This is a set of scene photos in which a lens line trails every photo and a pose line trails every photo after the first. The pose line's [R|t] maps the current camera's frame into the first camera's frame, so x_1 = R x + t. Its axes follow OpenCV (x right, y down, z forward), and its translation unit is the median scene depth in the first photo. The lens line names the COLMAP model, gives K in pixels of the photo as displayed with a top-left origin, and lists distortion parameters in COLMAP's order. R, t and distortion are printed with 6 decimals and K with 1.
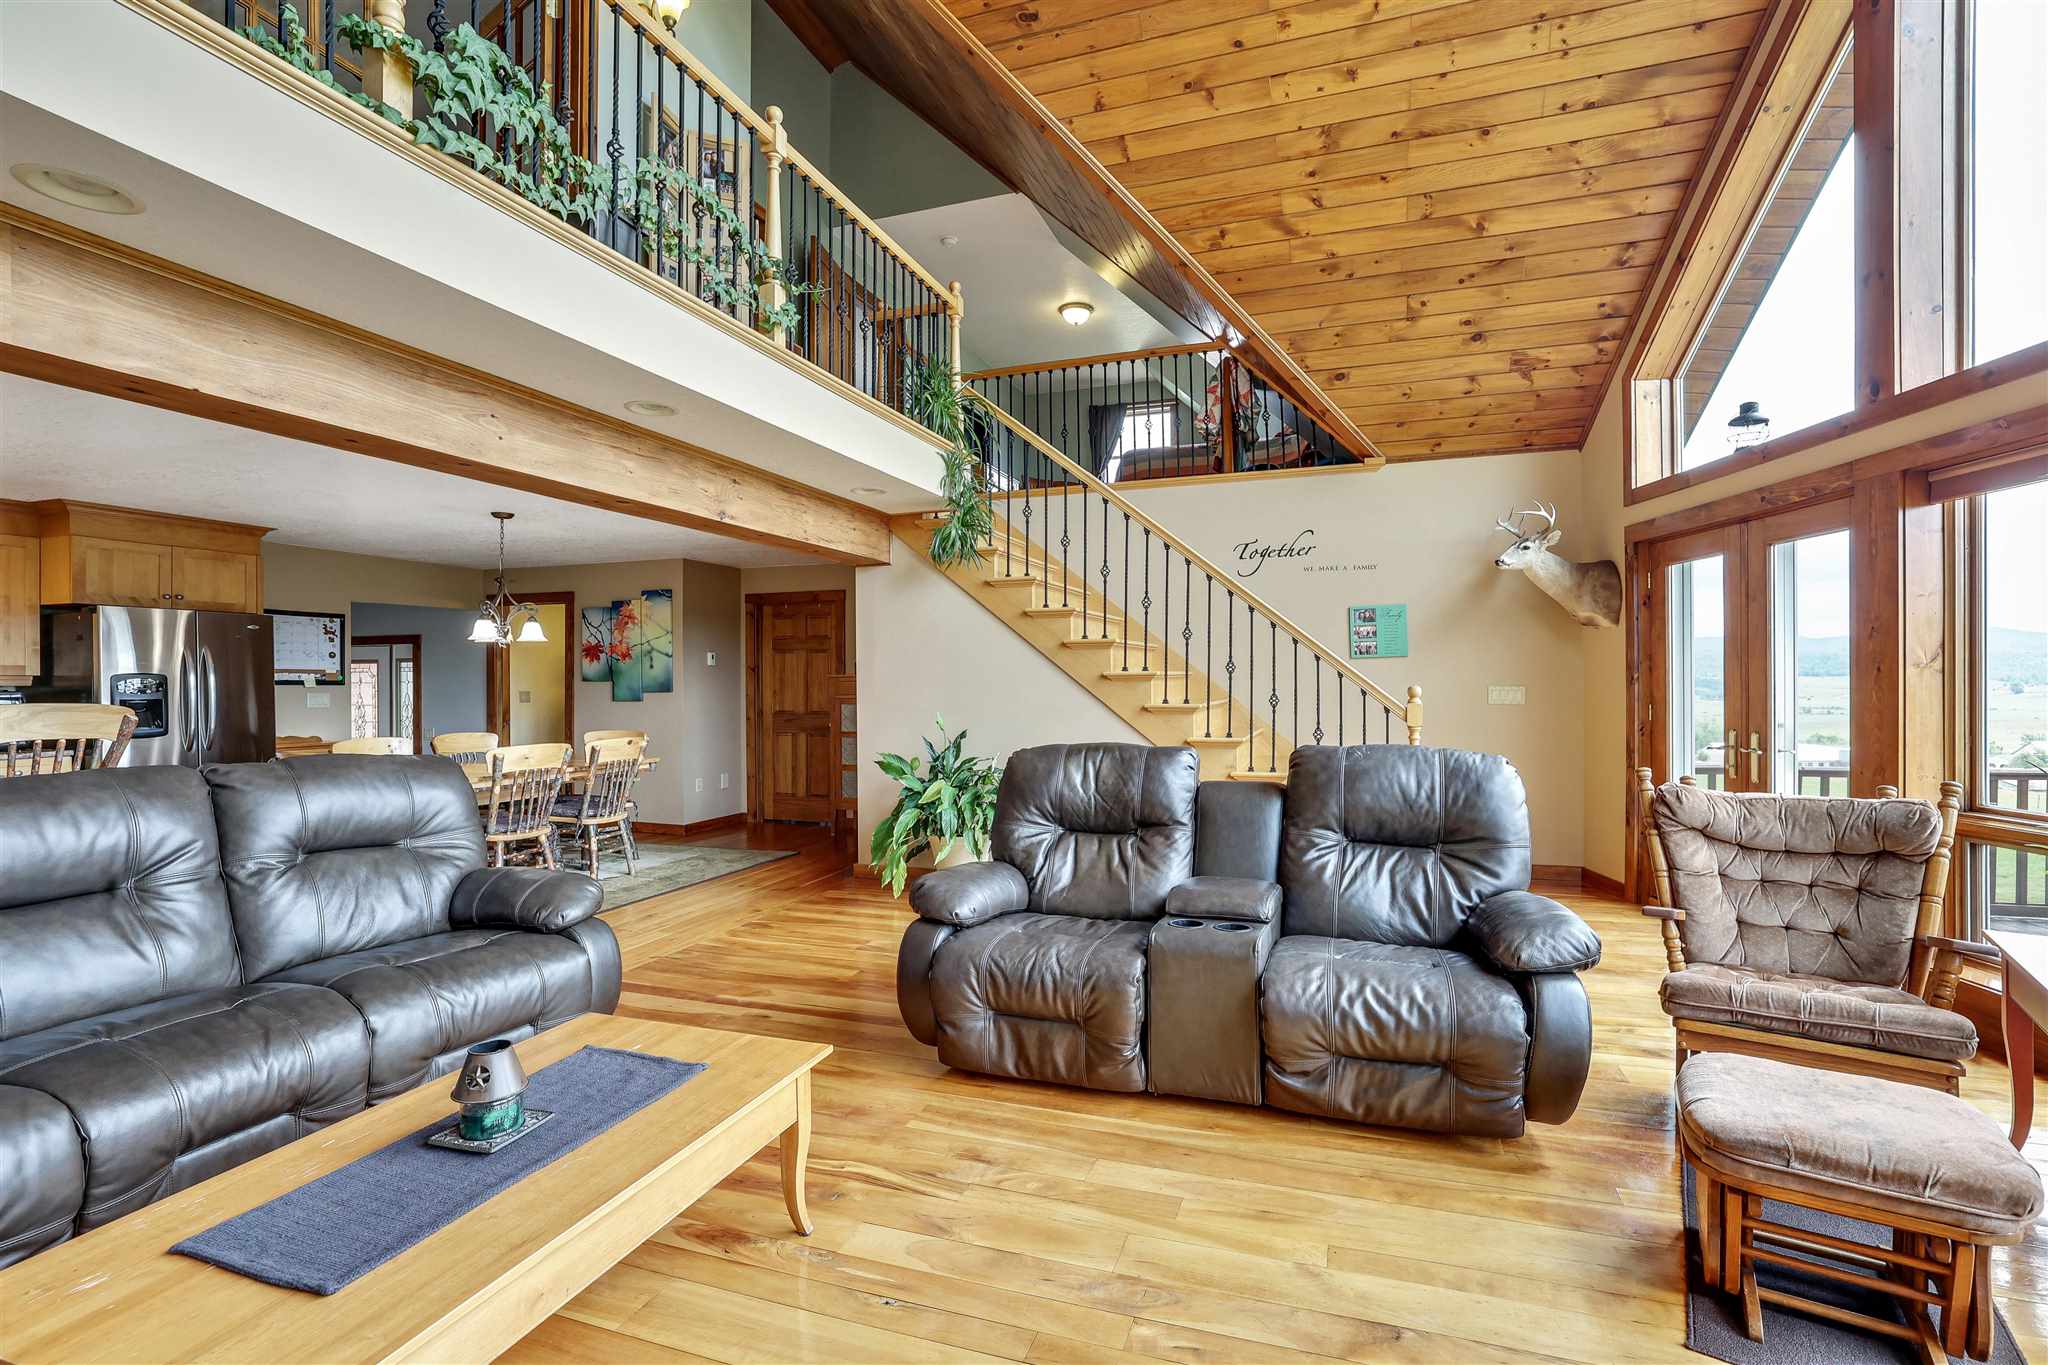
lens RADIAL K [[864.1, 0, 1084.7], [0, 864.1, 684.5], [0, 0, 1]] dist [-0.037106, 0.009466]
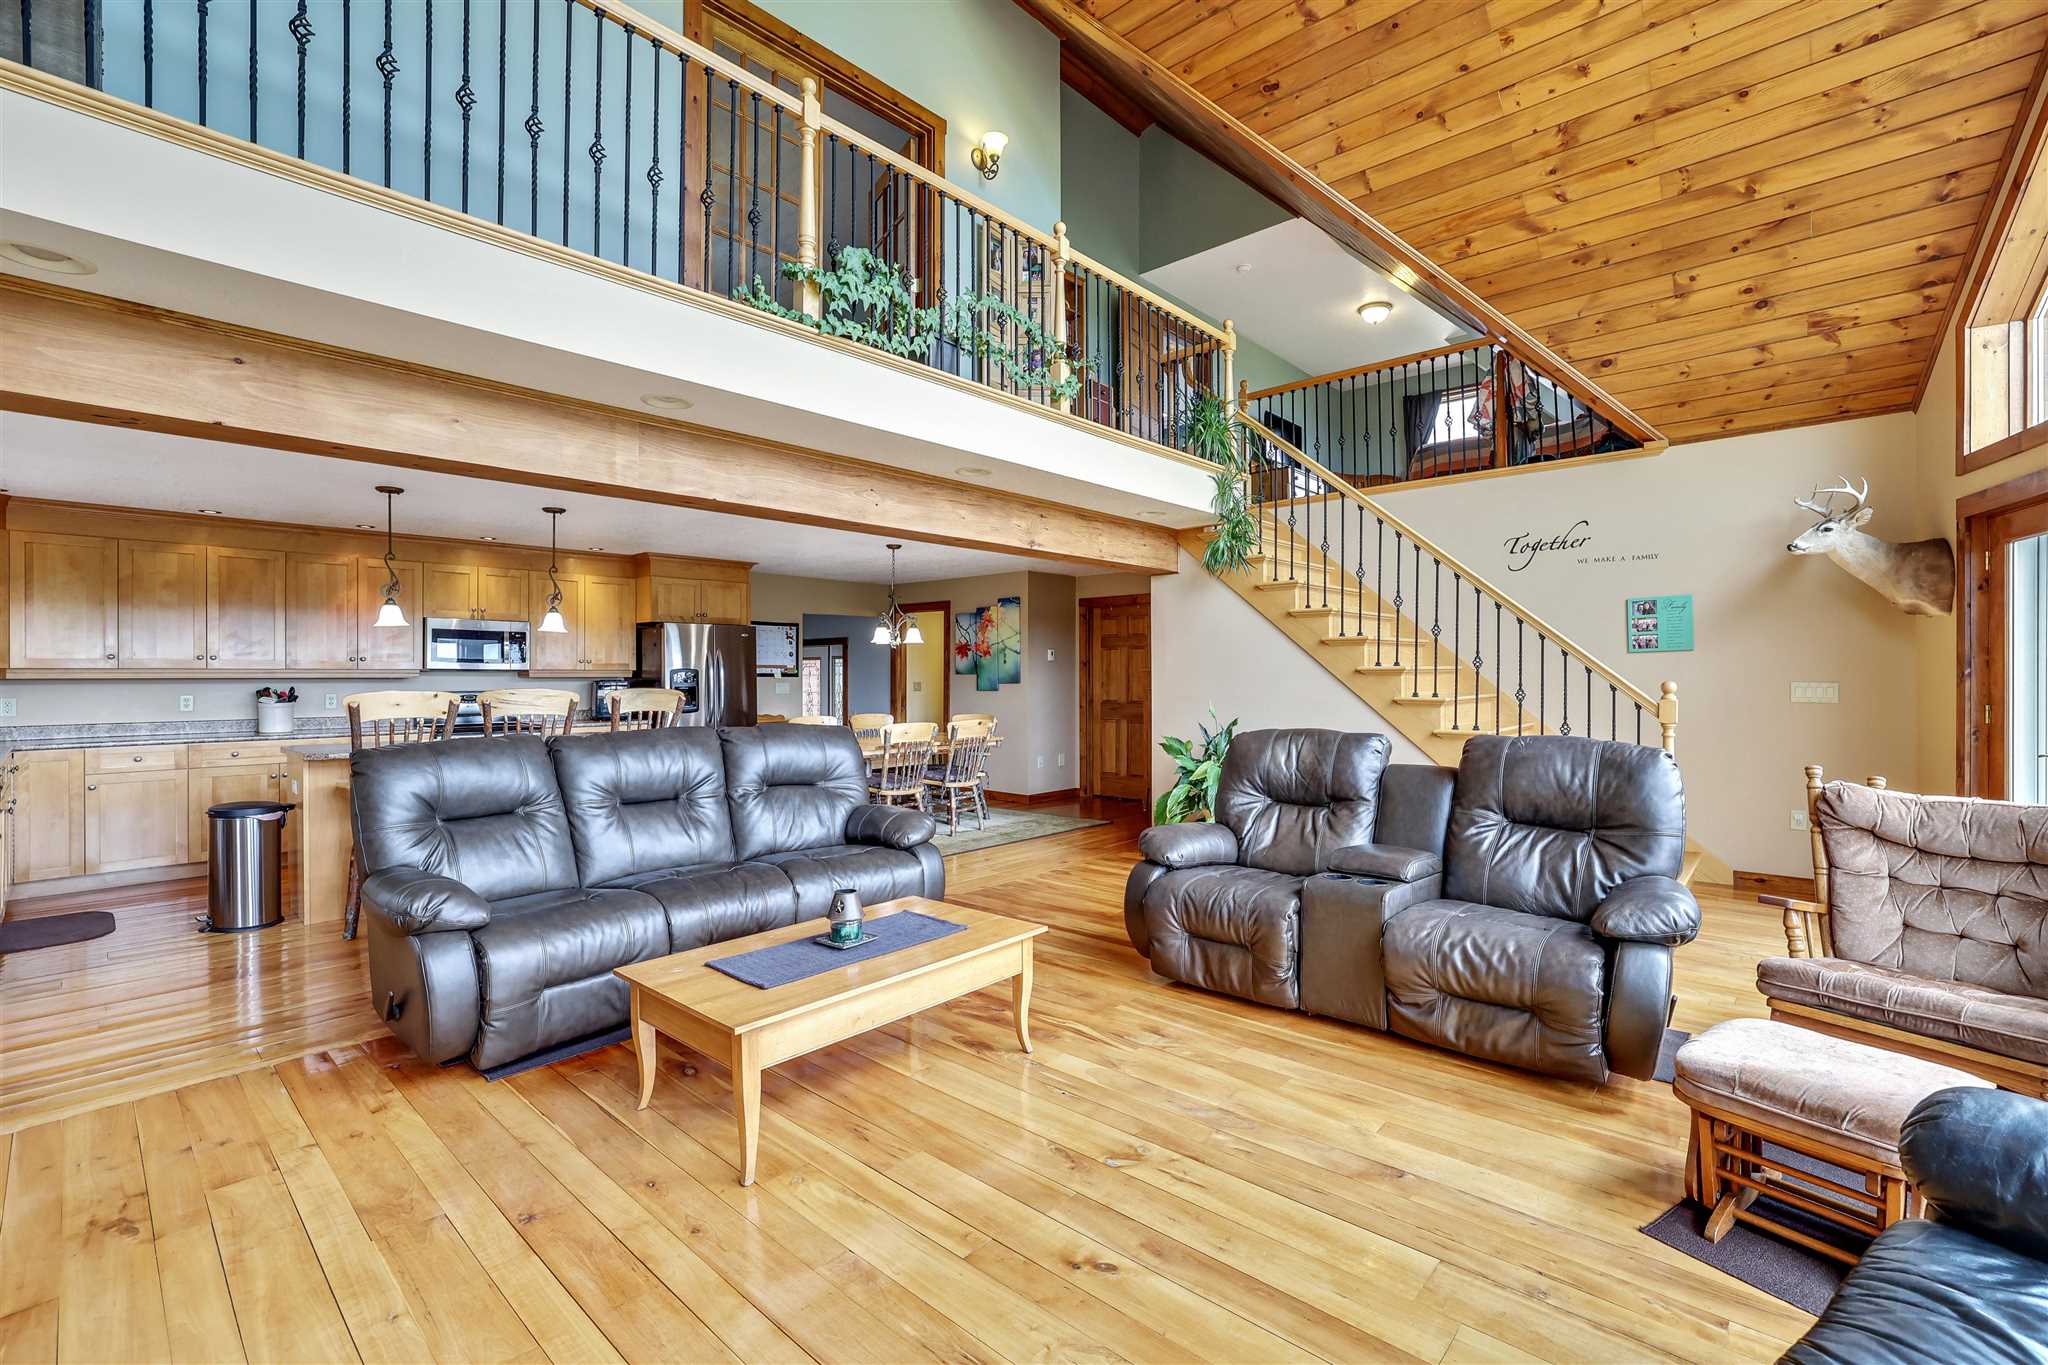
lens RADIAL K [[864.1, 0, 1060.8], [0, 864.1, 682.0], [0, 0, 1]] dist [-0.037106, 0.009466]
pose [[0.908679, 0.005637, -0.417458, 0.179984], [-0.003593, 0.999977, 0.005681, -0.000745], [0.417480, -0.003662, 0.908679, -0.171603]]
